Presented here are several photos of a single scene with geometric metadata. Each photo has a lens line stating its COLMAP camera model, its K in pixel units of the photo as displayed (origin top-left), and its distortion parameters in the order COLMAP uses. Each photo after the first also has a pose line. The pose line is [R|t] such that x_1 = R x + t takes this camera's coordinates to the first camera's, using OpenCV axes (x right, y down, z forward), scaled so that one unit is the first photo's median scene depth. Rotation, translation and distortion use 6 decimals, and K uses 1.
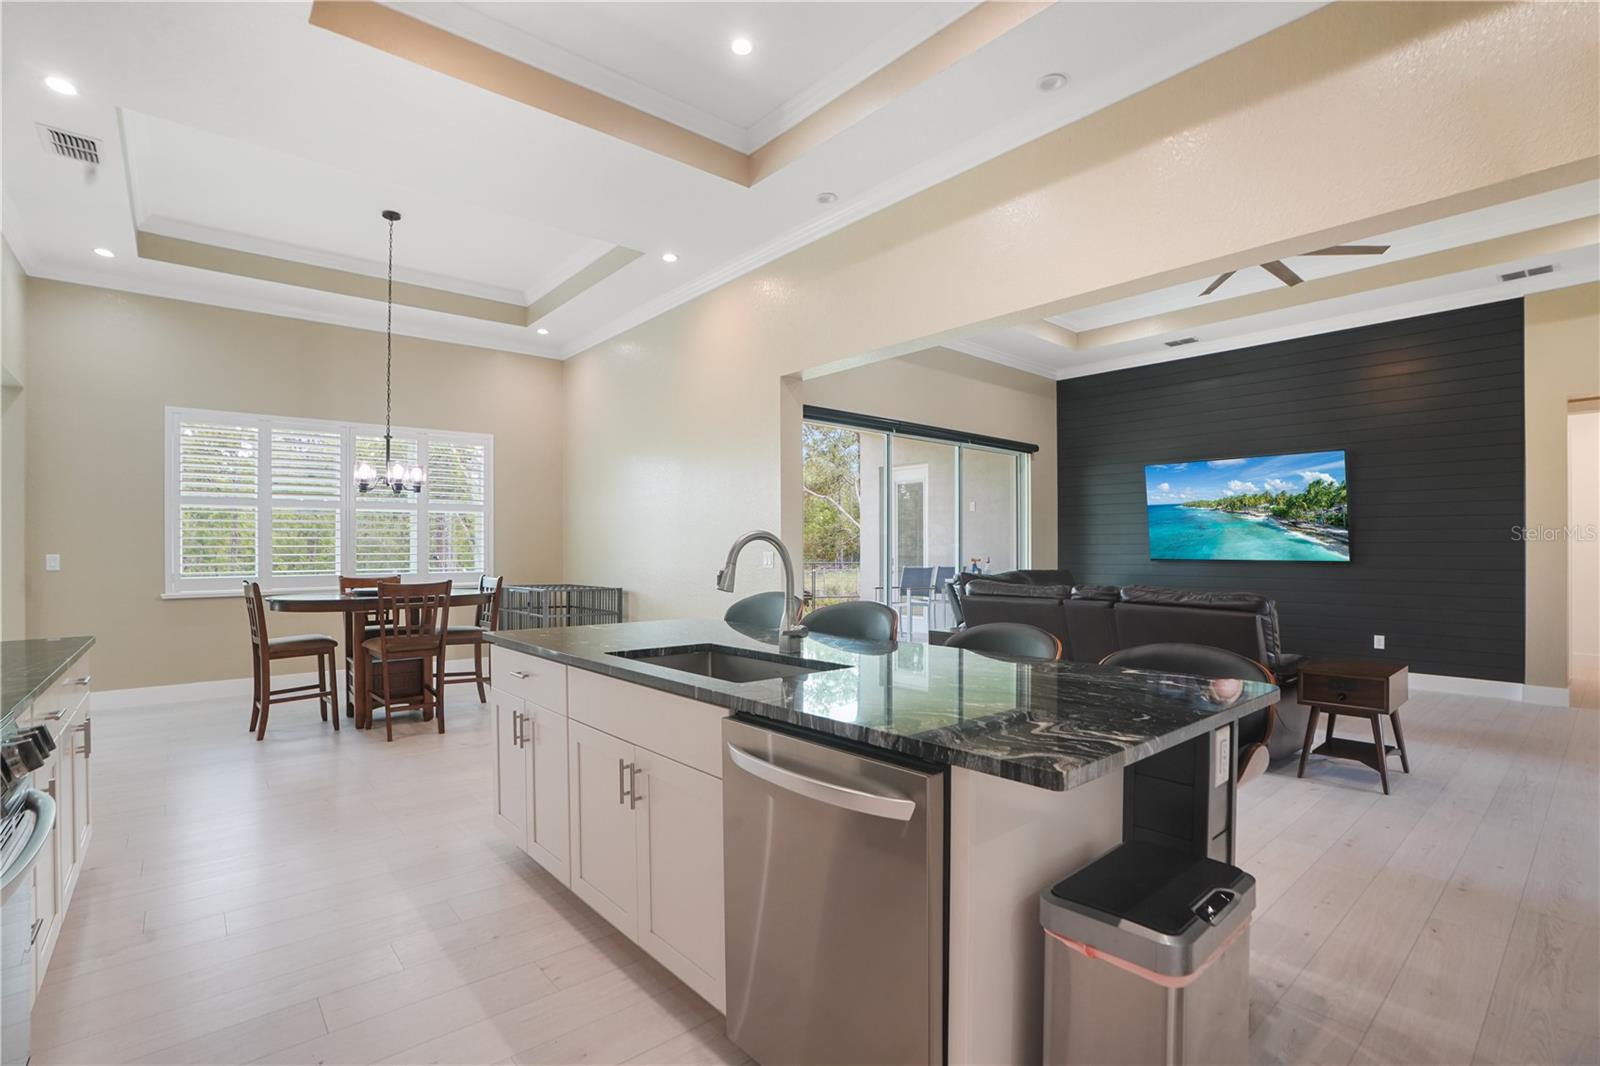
lens RADIAL K [[757.0, 0, 785.2], [0, 757.0, 549.3], [0, 0, 1]] dist [-0.062398, 0.030668]
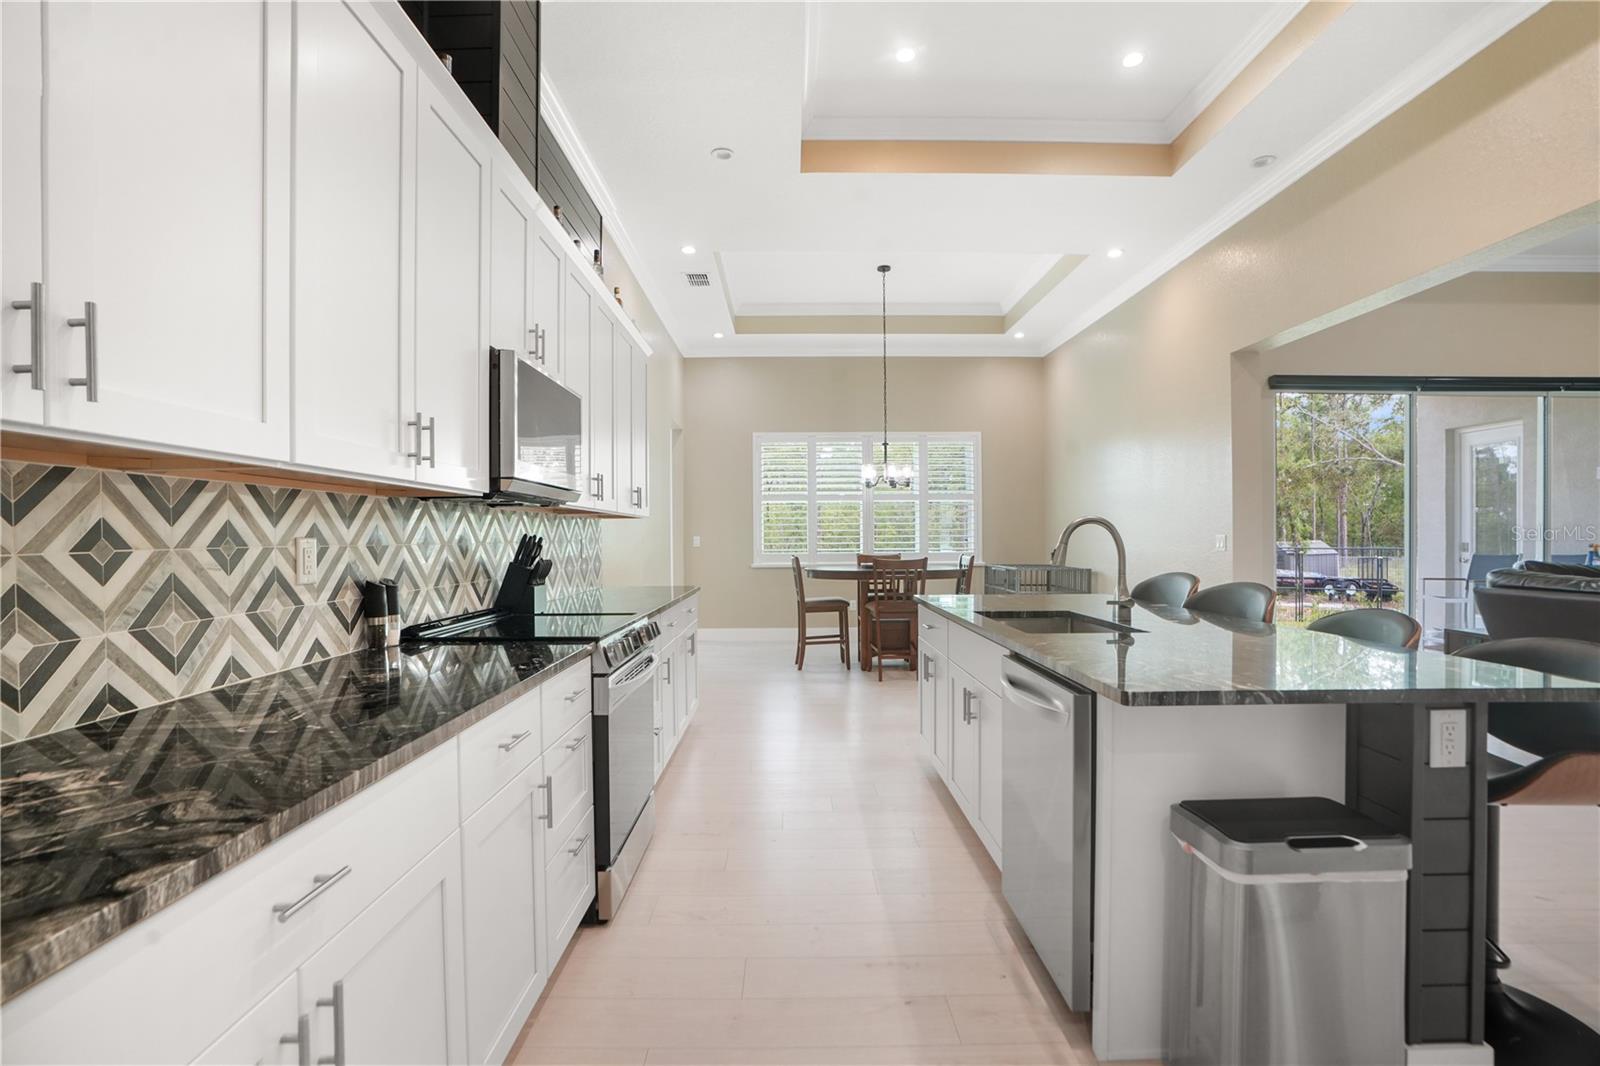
lens RADIAL K [[757.0, 0, 785.2], [0, 757.0, 549.3], [0, 0, 1]] dist [-0.062398, 0.030668]
pose [[0.765792, 0.010520, -0.643003, 0.157185], [0.003106, 0.999794, 0.020056, 0.001787], [0.643081, -0.017356, 0.765601, -0.091446]]
